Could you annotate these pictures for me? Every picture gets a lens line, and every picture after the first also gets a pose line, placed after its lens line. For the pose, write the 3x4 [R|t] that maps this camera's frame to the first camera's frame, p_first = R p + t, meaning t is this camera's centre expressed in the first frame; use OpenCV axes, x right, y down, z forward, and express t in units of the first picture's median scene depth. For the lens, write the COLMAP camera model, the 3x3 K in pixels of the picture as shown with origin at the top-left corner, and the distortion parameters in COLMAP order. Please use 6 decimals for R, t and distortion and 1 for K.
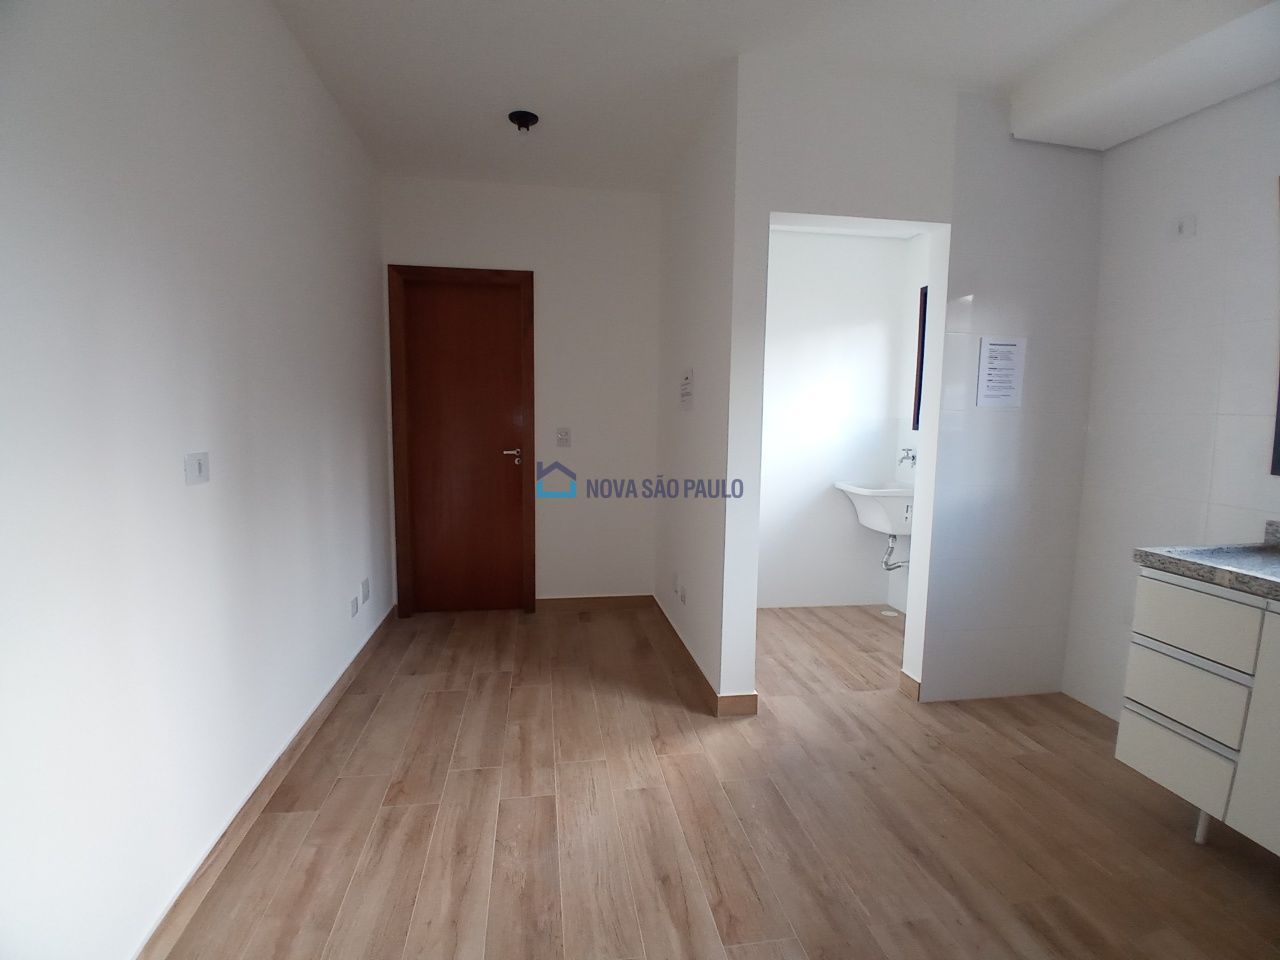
lens RADIAL K [[633.4, 0, 639.3], [0, 633.4, 491.3], [0, 0, 1]] dist [0.016736, -0.055410]
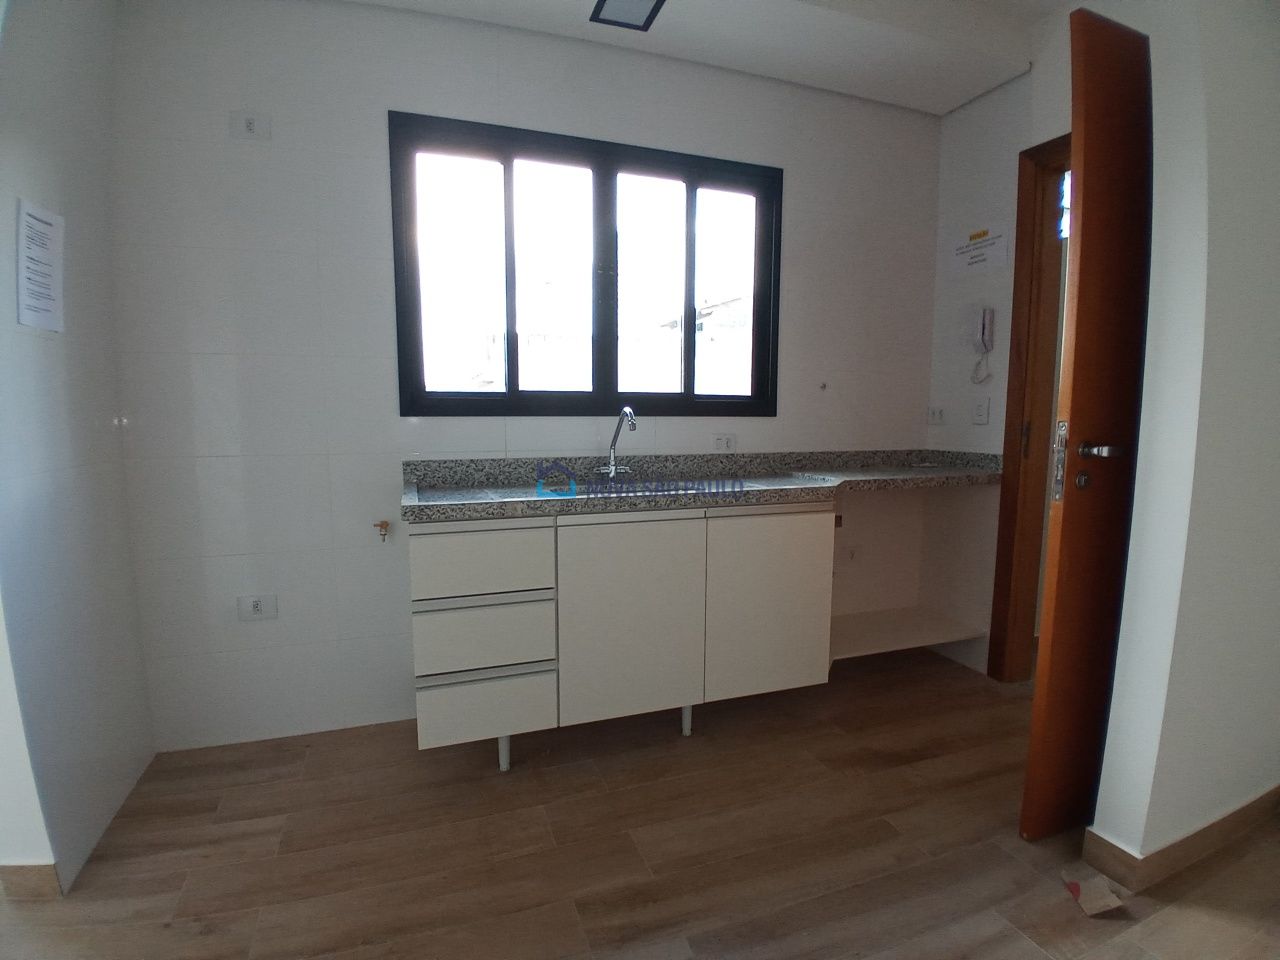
lens RADIAL K [[633.4, 0, 639.3], [0, 633.4, 491.3], [0, 0, 1]] dist [0.016736, -0.055410]
pose [[-0.190617, -0.131126, 0.972867, -0.089312], [0.106931, 0.982368, 0.153358, -0.022530], [-0.975823, 0.133262, -0.173235, 0.732320]]
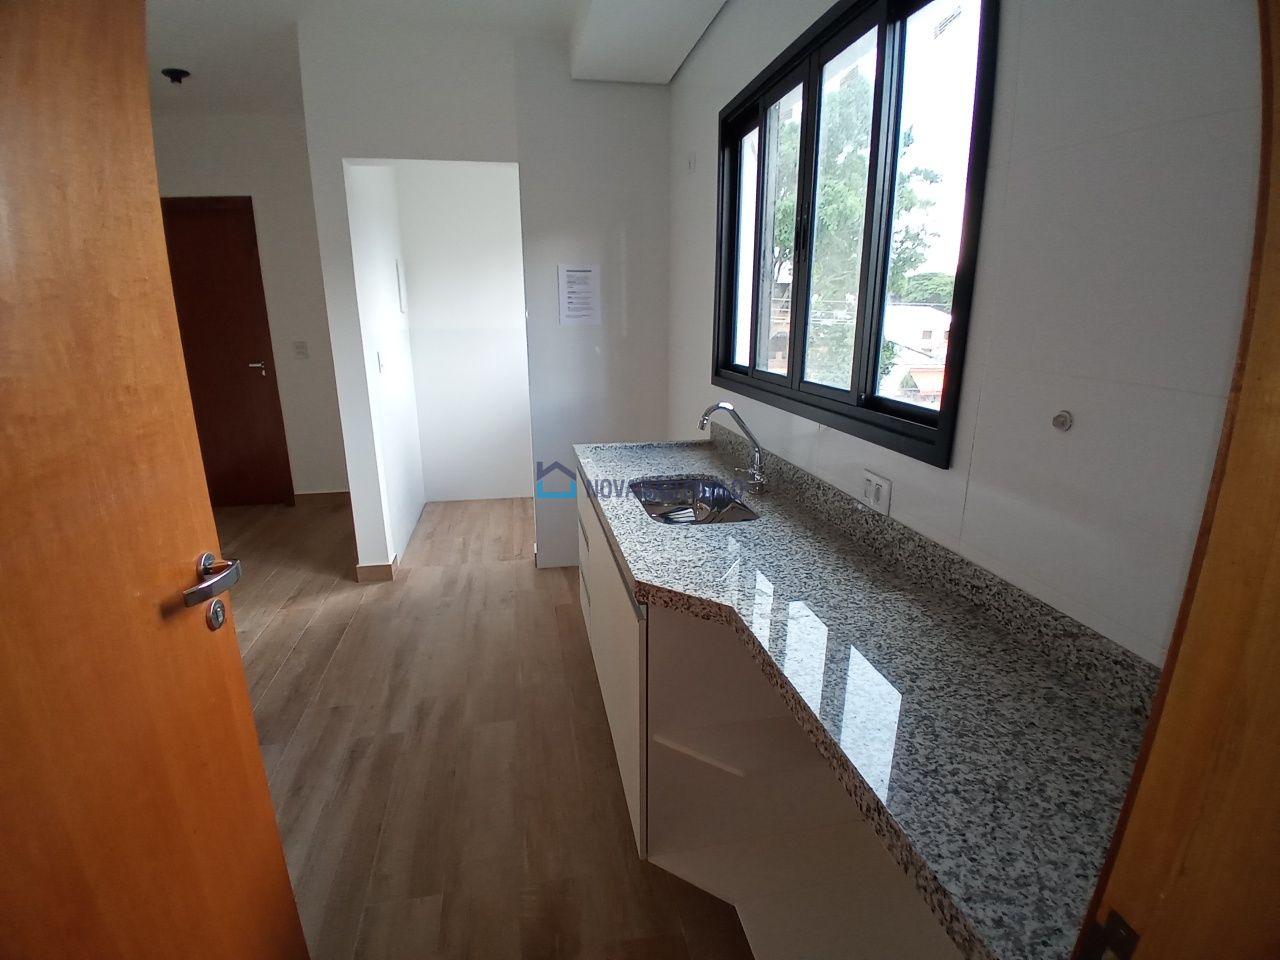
lens RADIAL K [[633.4, 0, 639.3], [0, 633.4, 491.3], [0, 0, 1]] dist [0.016736, -0.055410]
pose [[0.999312, -0.021641, 0.030124, 0.779121], [0.016453, 0.986507, 0.162892, -0.022477], [-0.033243, -0.162284, 0.986184, -0.277782]]
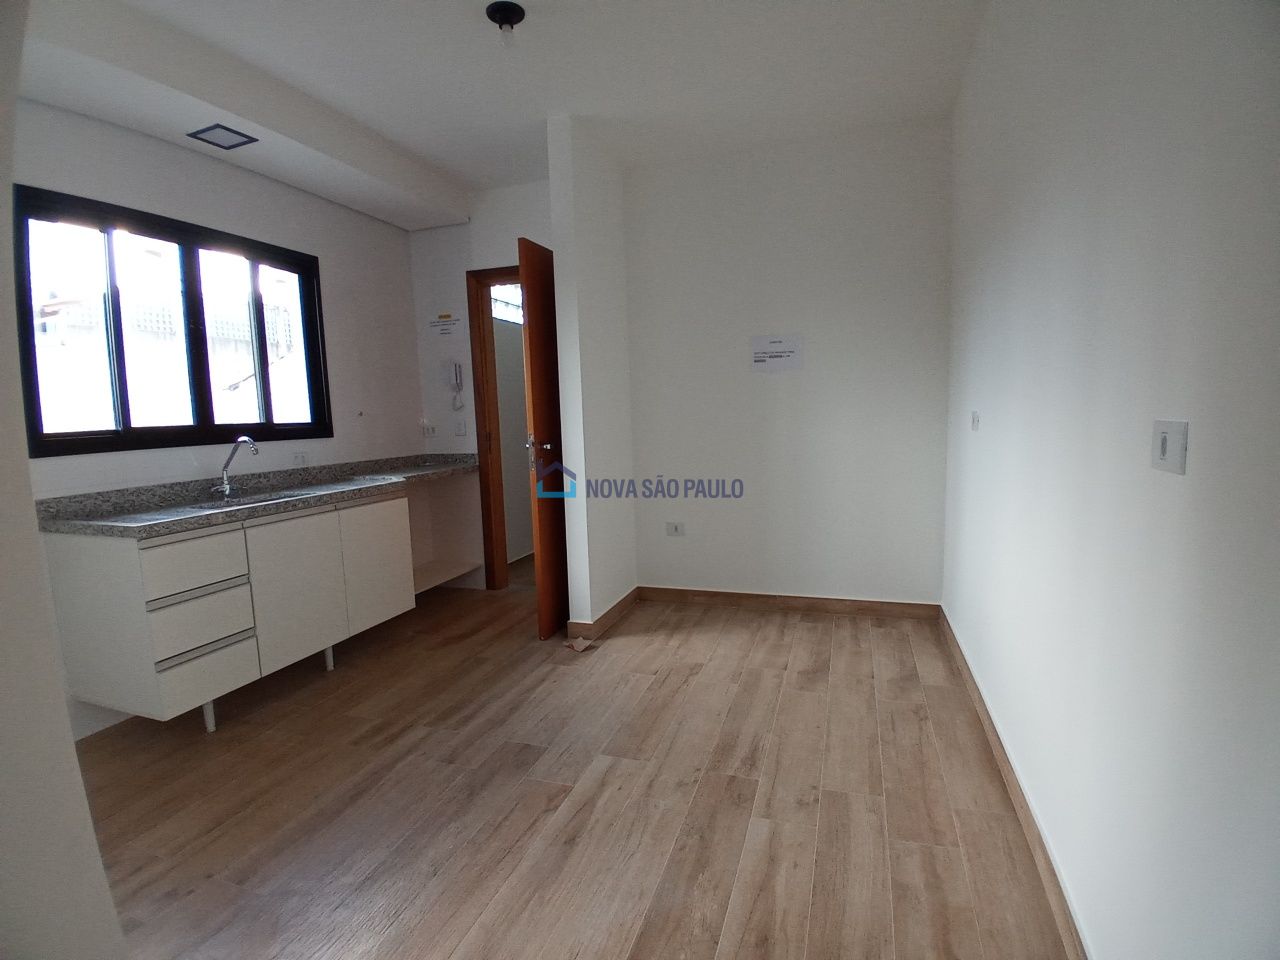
lens RADIAL K [[633.4, 0, 639.3], [0, 633.4, 491.3], [0, 0, 1]] dist [0.016736, -0.055410]
pose [[-0.887996, -0.040332, 0.458079, -0.395843], [0.073143, 0.971076, 0.227290, -0.127612], [-0.453997, 0.235338, -0.859362, 1.326351]]
